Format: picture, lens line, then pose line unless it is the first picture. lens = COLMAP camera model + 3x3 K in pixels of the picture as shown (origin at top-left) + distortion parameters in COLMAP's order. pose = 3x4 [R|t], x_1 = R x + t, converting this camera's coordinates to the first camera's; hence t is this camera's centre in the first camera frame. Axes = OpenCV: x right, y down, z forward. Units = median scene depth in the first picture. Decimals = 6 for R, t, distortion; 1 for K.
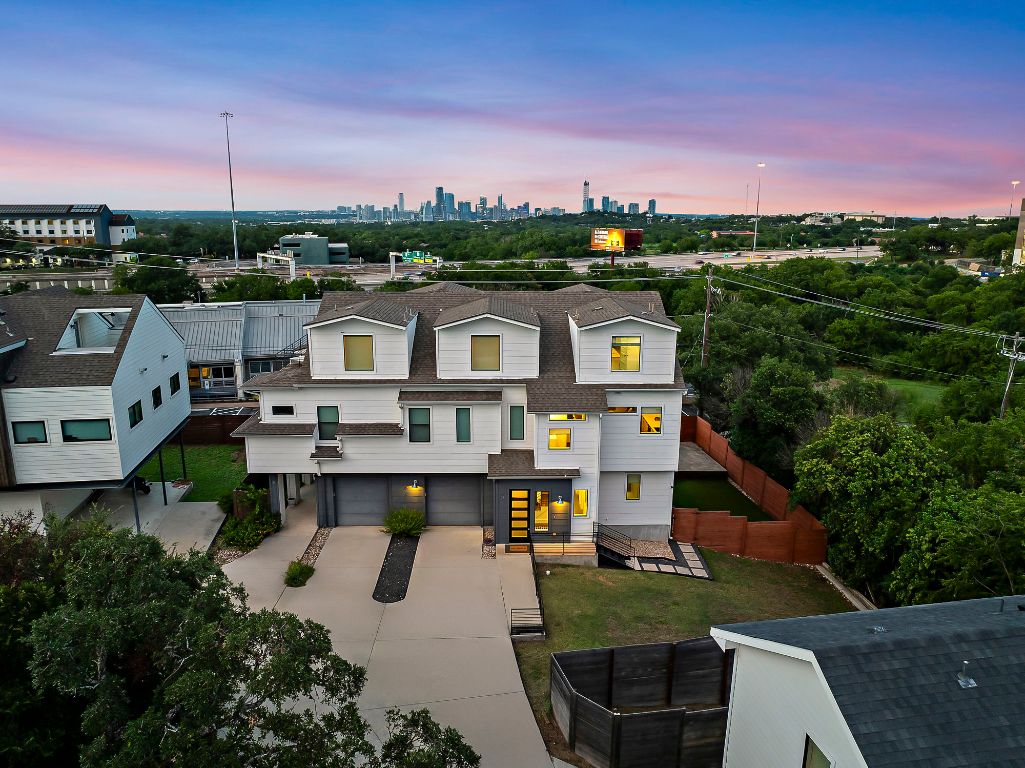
lens RADIAL K [[732.1, 0, 512.5], [0, 732.1, 384.0], [0, 0, 1]] dist [-0.030830, 0.001167]
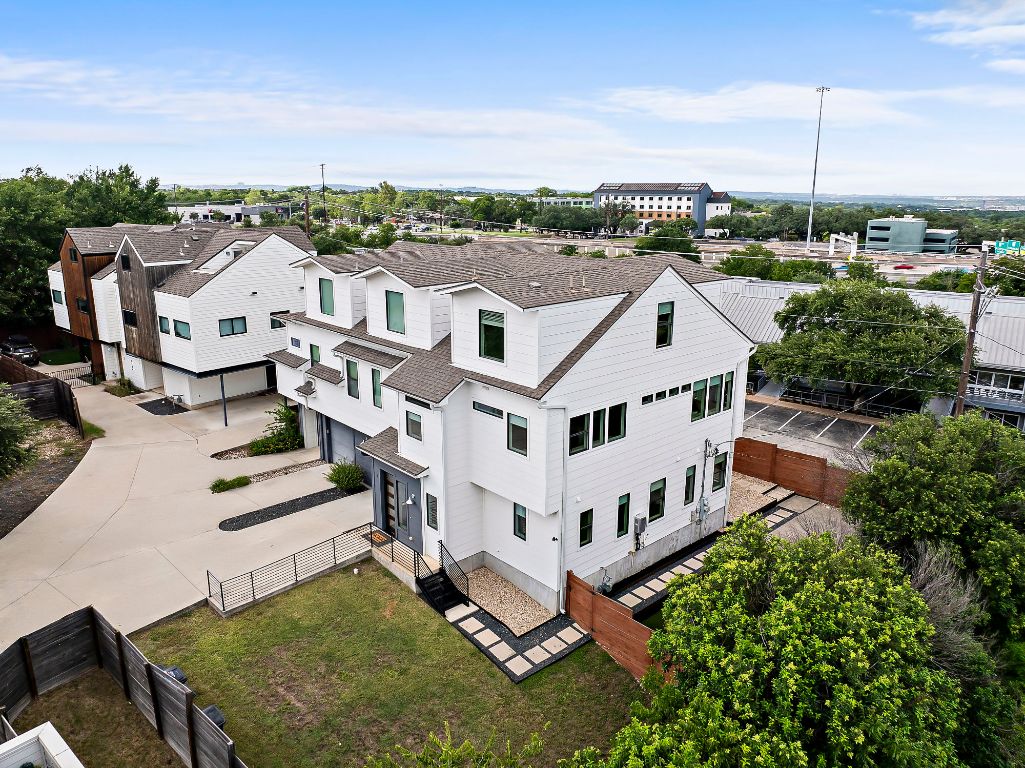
lens RADIAL K [[732.1, 0, 512.5], [0, 732.1, 384.0], [0, 0, 1]] dist [-0.030830, 0.001167]
pose [[0.641794, 0.191281, -0.742638, 0.127823], [-0.177016, 0.979193, 0.099232, -0.012320], [0.746167, 0.067772, 0.662300, 0.093681]]
